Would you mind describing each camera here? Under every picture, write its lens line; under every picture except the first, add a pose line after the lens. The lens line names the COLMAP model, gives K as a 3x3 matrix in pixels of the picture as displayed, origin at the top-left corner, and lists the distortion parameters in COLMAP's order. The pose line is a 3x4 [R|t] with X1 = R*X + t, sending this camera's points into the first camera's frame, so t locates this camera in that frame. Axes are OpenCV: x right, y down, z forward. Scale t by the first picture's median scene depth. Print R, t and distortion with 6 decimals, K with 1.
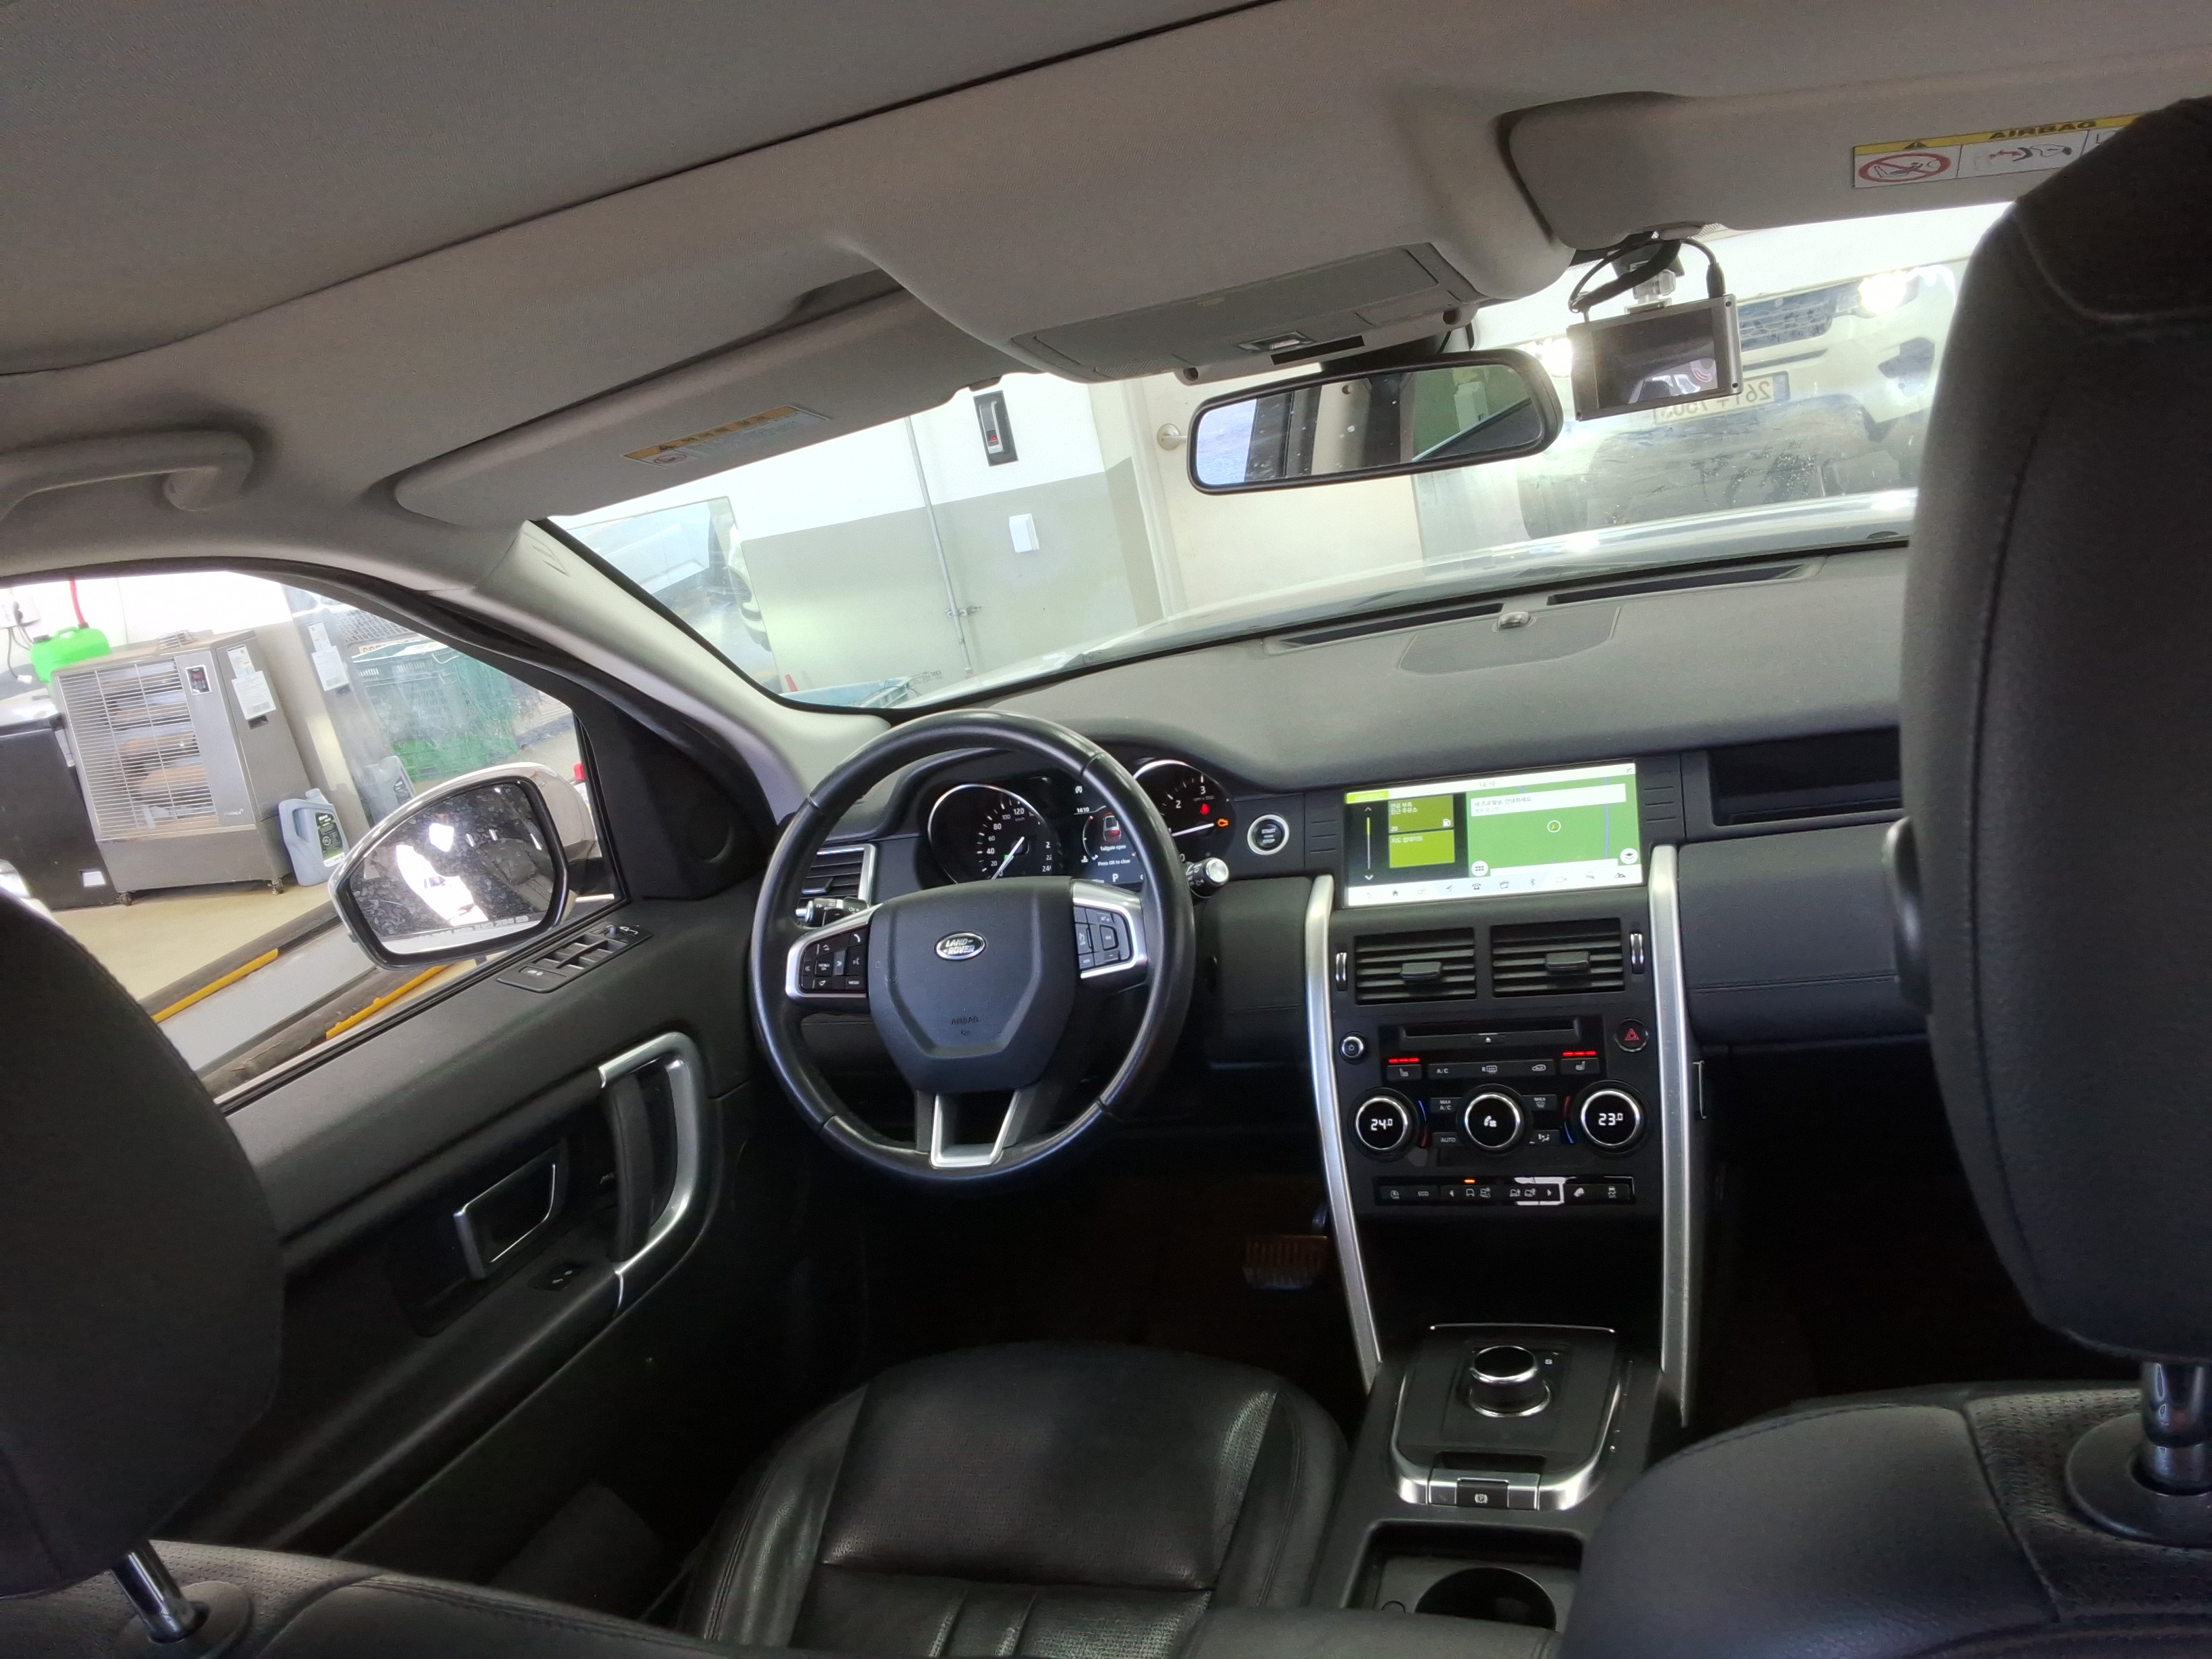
lens RADIAL K [[1748.6, 0, 1107.4], [0, 1748.6, 842.6], [0, 0, 1]] dist [0.138991, -0.220477]
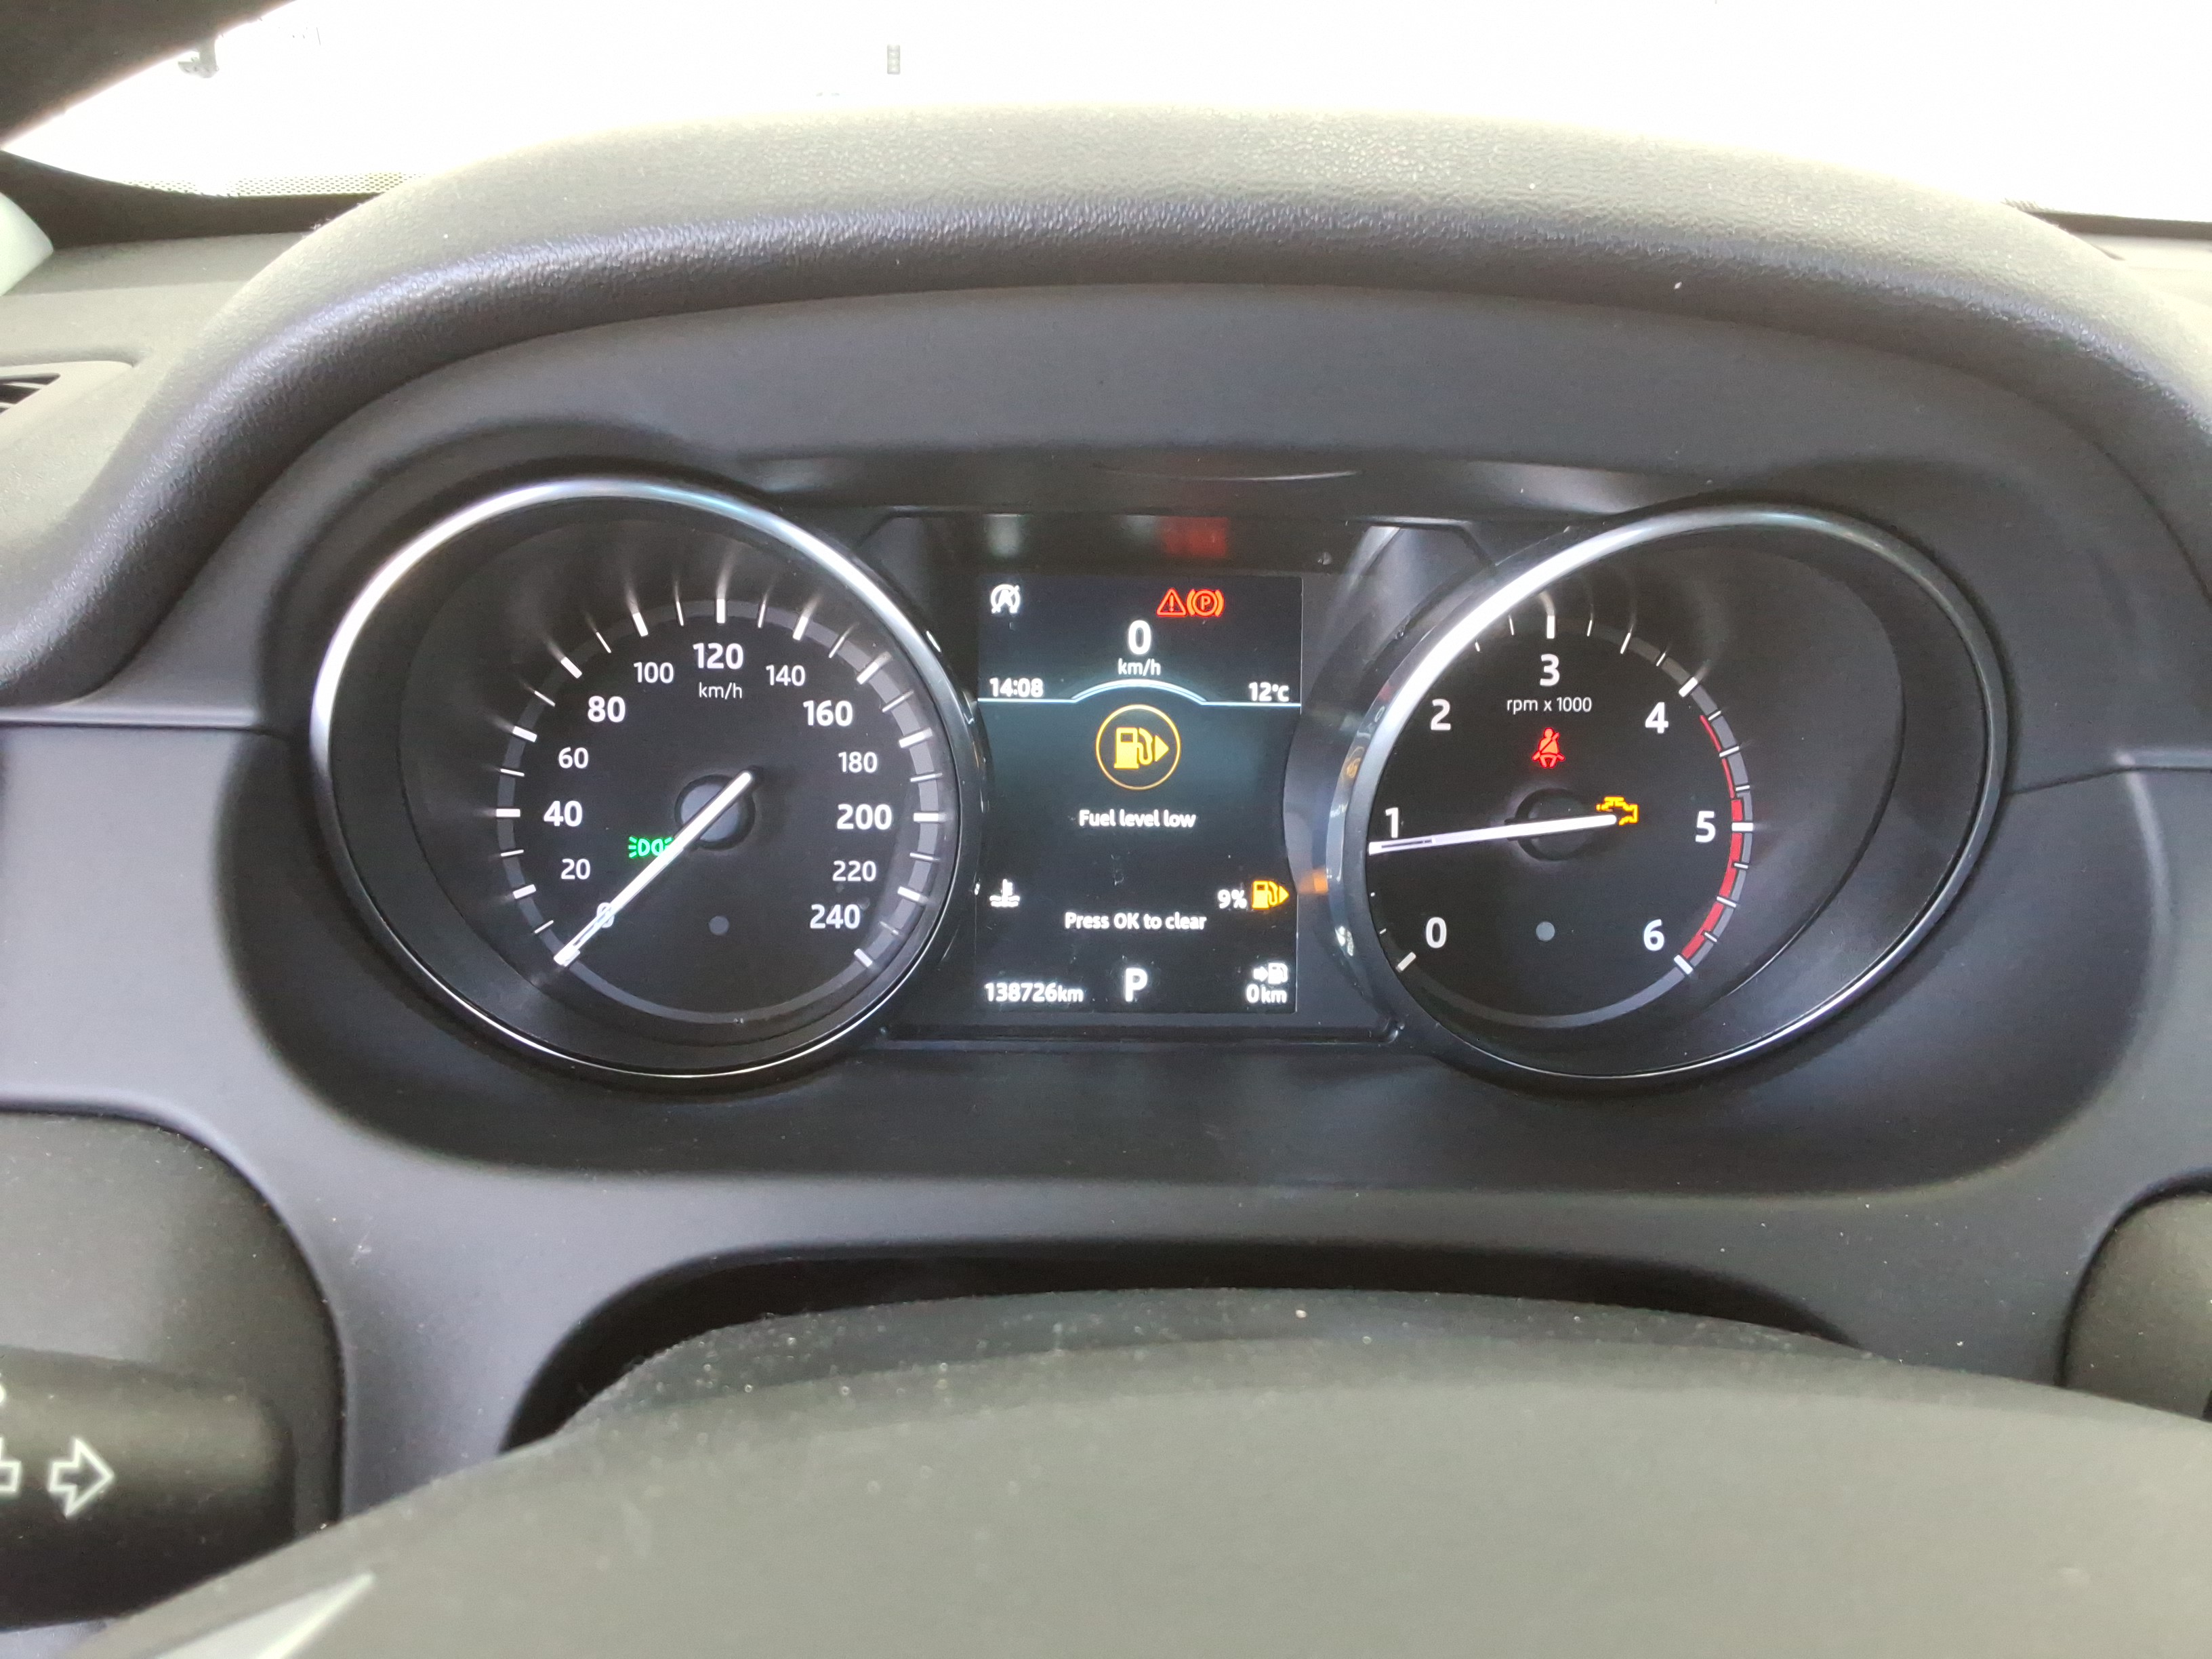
lens RADIAL K [[1748.6, 0, 1107.4], [0, 1748.6, 842.6], [0, 0, 1]] dist [0.138991, -0.220477]
pose [[0.896013, 0.083819, 0.436045, -0.126462], [-0.113878, 0.992555, 0.043209, -0.011352], [-0.429177, -0.088372, 0.898887, 0.939963]]
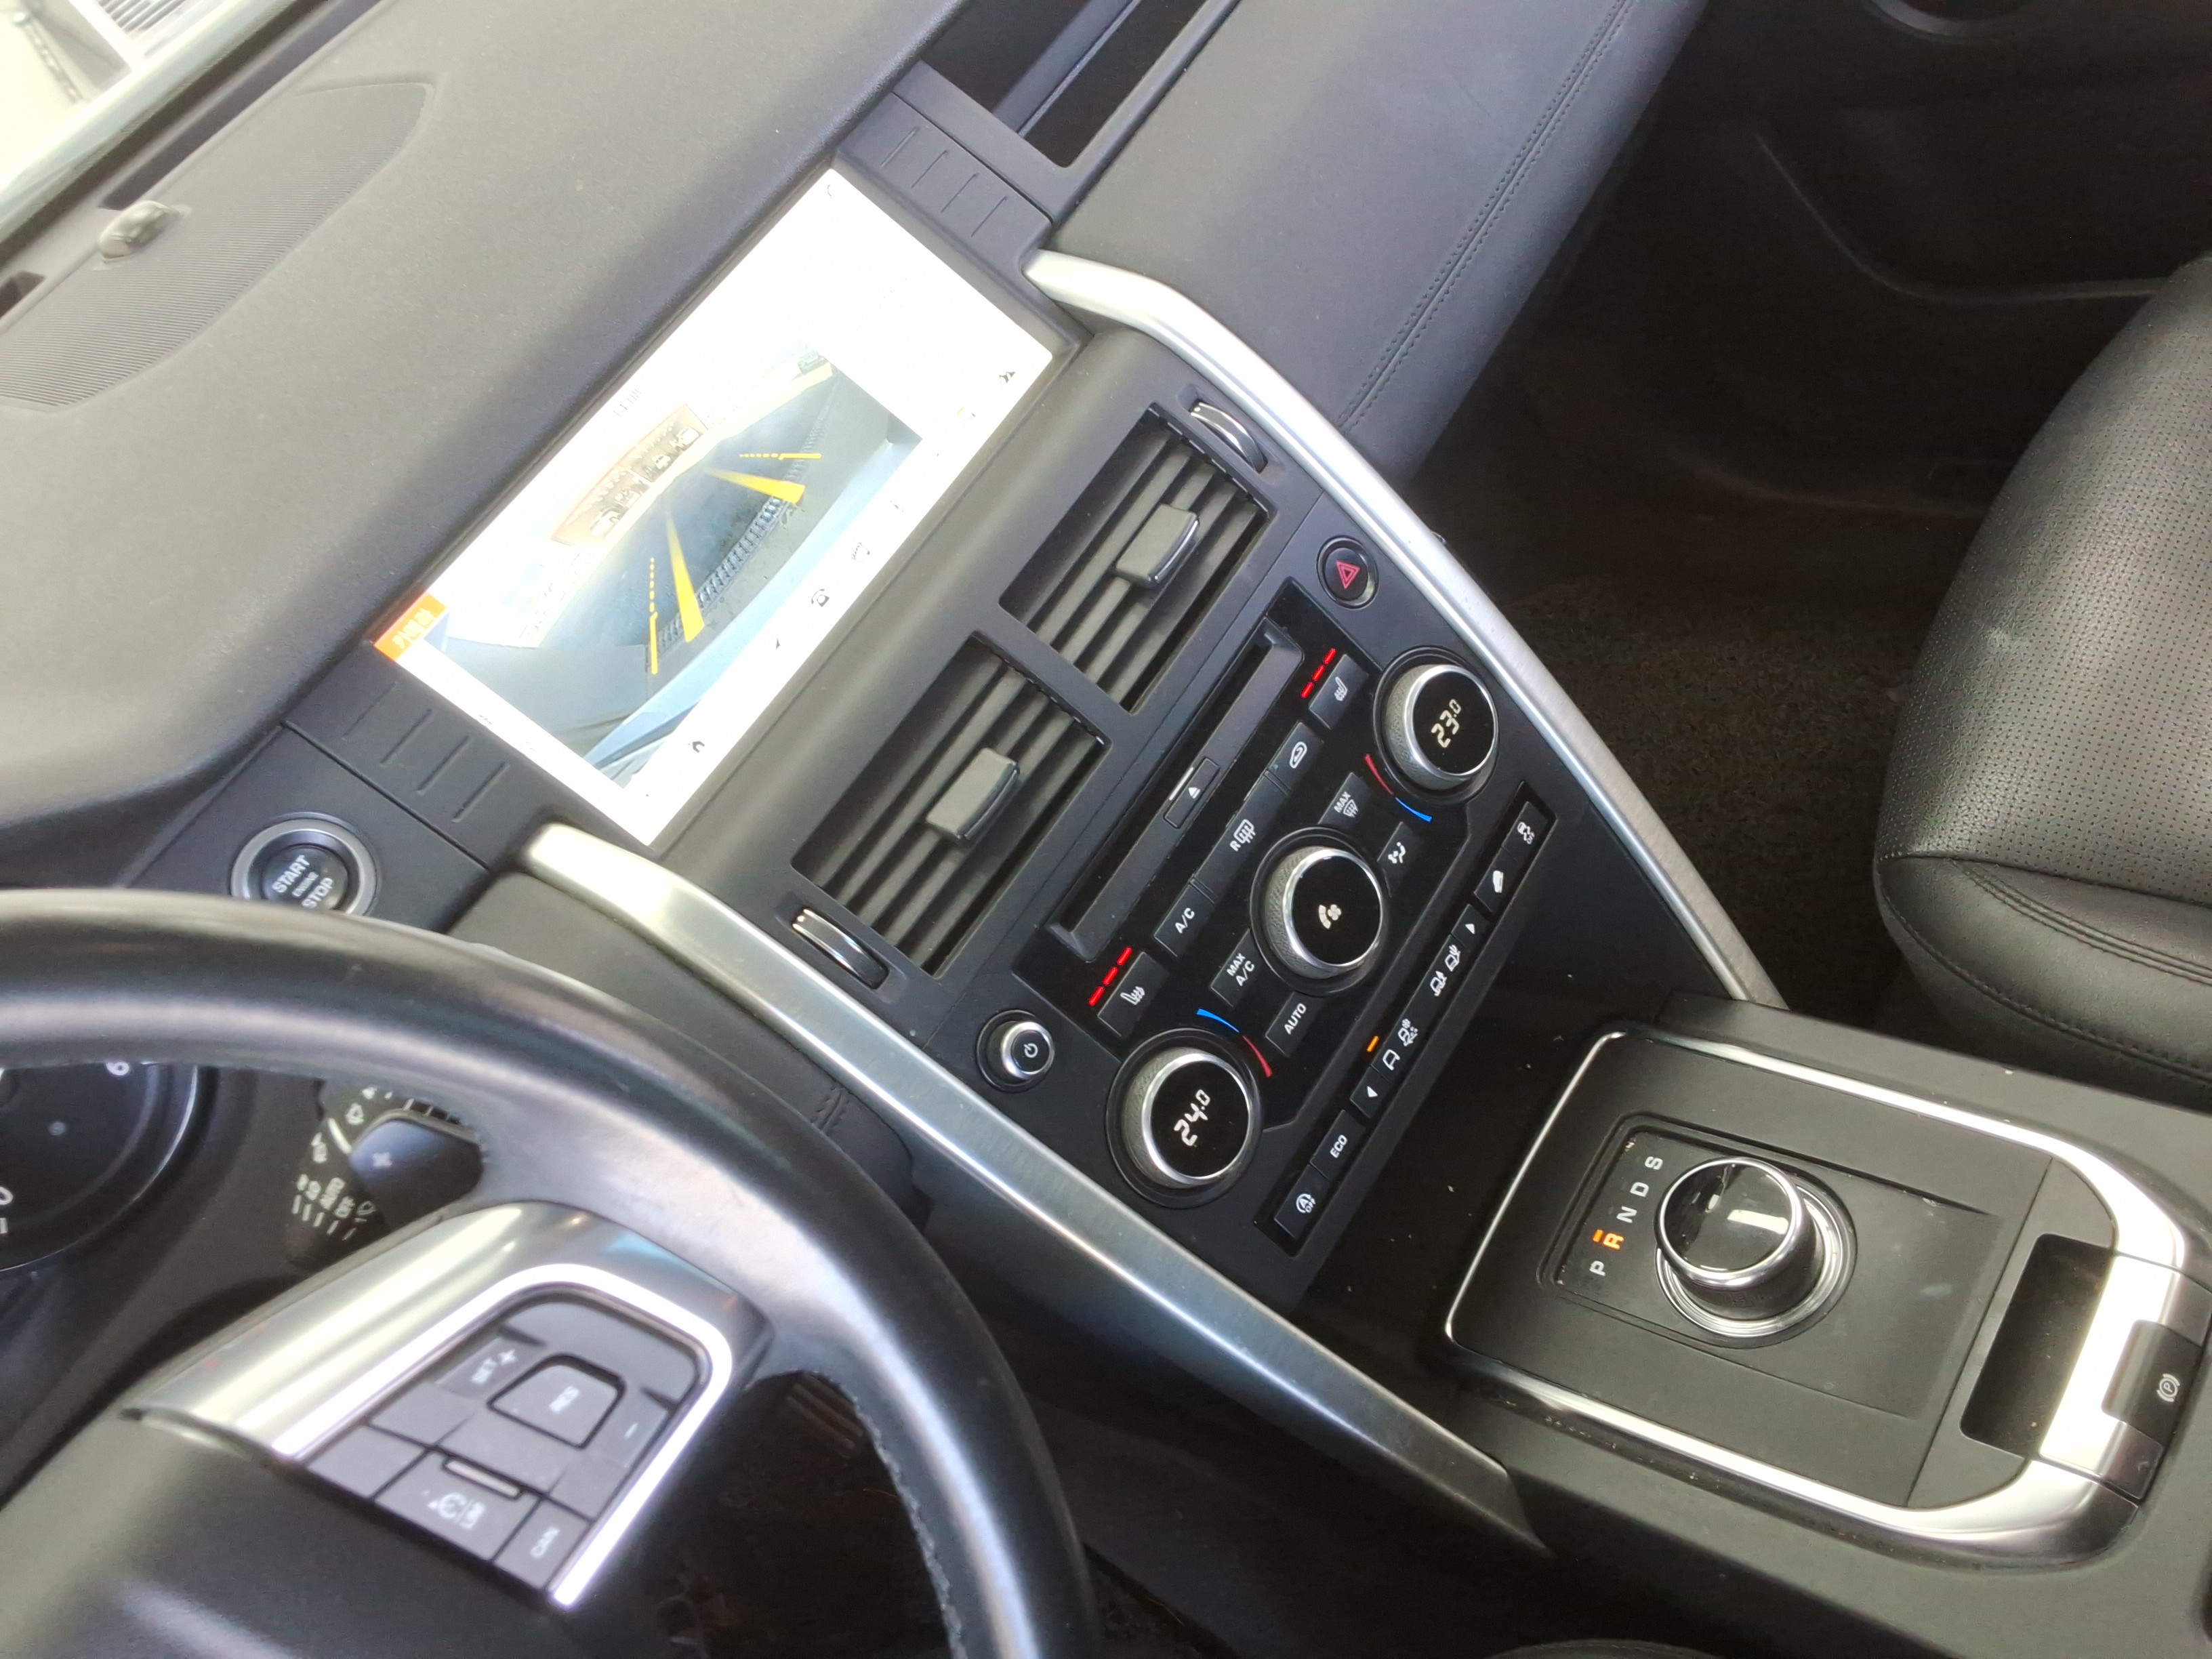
lens RADIAL K [[1748.6, 0, 1107.4], [0, 1748.6, 842.6], [0, 0, 1]] dist [0.138991, -0.220477]
pose [[0.347257, -0.632867, 0.692020, -0.089599], [0.598284, 0.717764, 0.356189, -0.041304], [-0.722128, 0.290336, 0.627883, 0.720651]]
